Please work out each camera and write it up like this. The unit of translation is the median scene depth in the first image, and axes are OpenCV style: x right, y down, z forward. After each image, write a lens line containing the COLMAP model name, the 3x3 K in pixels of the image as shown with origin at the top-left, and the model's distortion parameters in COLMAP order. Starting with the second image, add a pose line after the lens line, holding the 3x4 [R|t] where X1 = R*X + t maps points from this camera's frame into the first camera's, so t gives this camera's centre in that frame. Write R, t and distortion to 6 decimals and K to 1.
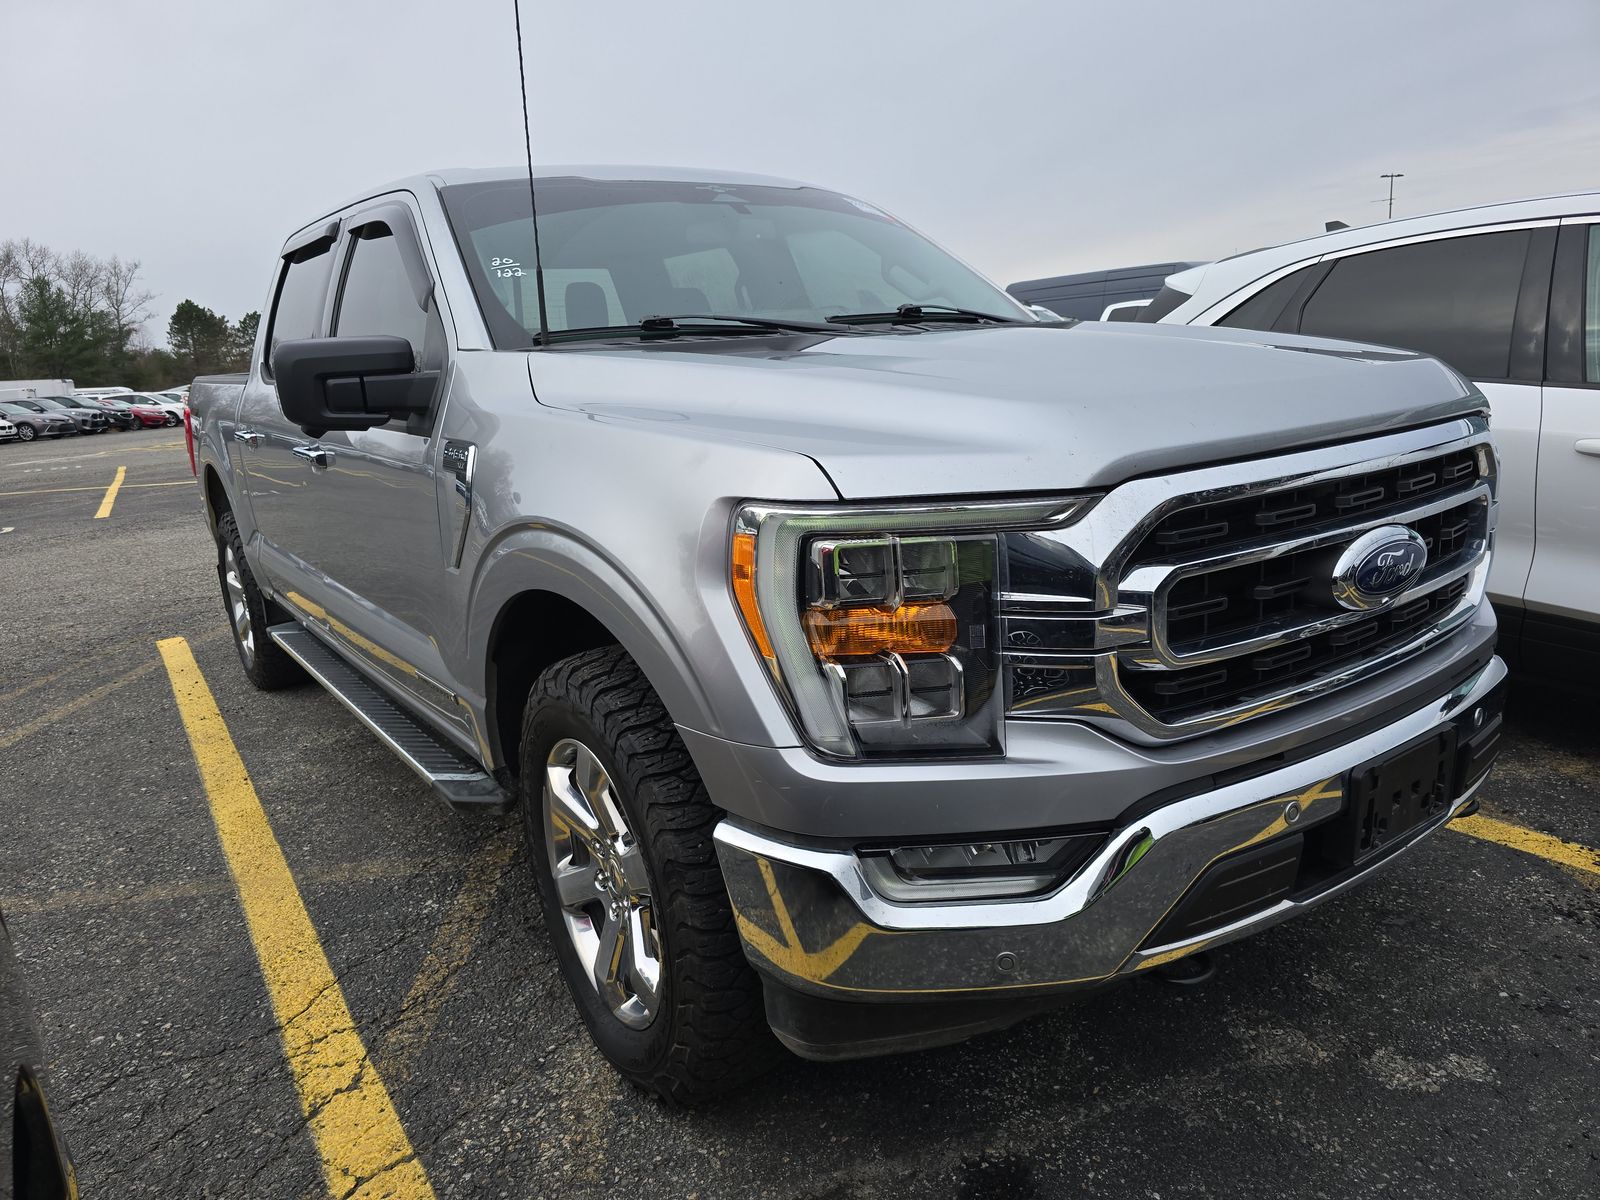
lens RADIAL K [[1083.8, 0, 792.2], [0, 1083.8, 601.0], [0, 0, 1]] dist [0.015753, -0.003400]
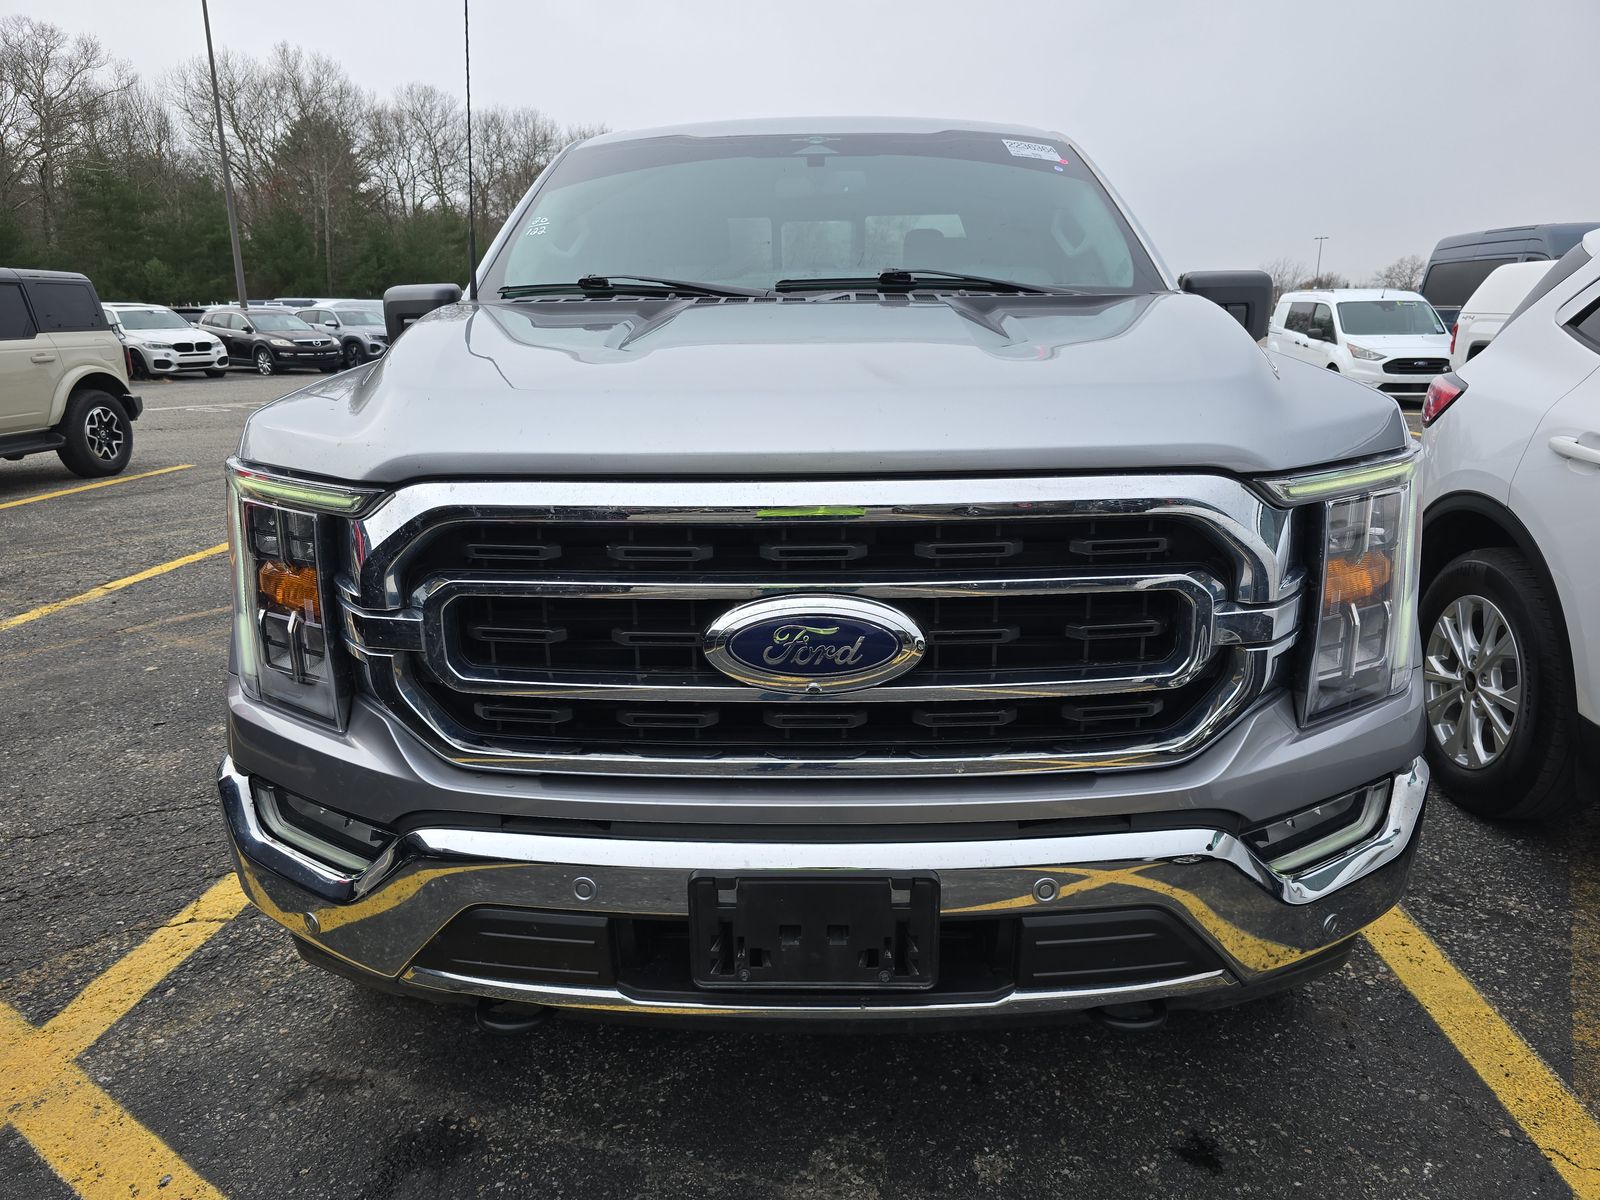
lens RADIAL K [[1083.8, 0, 792.2], [0, 1083.8, 601.0], [0, 0, 1]] dist [0.015753, -0.003400]
pose [[0.795504, 0.203004, -0.570932, 0.861073], [-0.171273, 0.979120, 0.109500, -0.126977], [0.581239, 0.010678, 0.813663, 0.323113]]
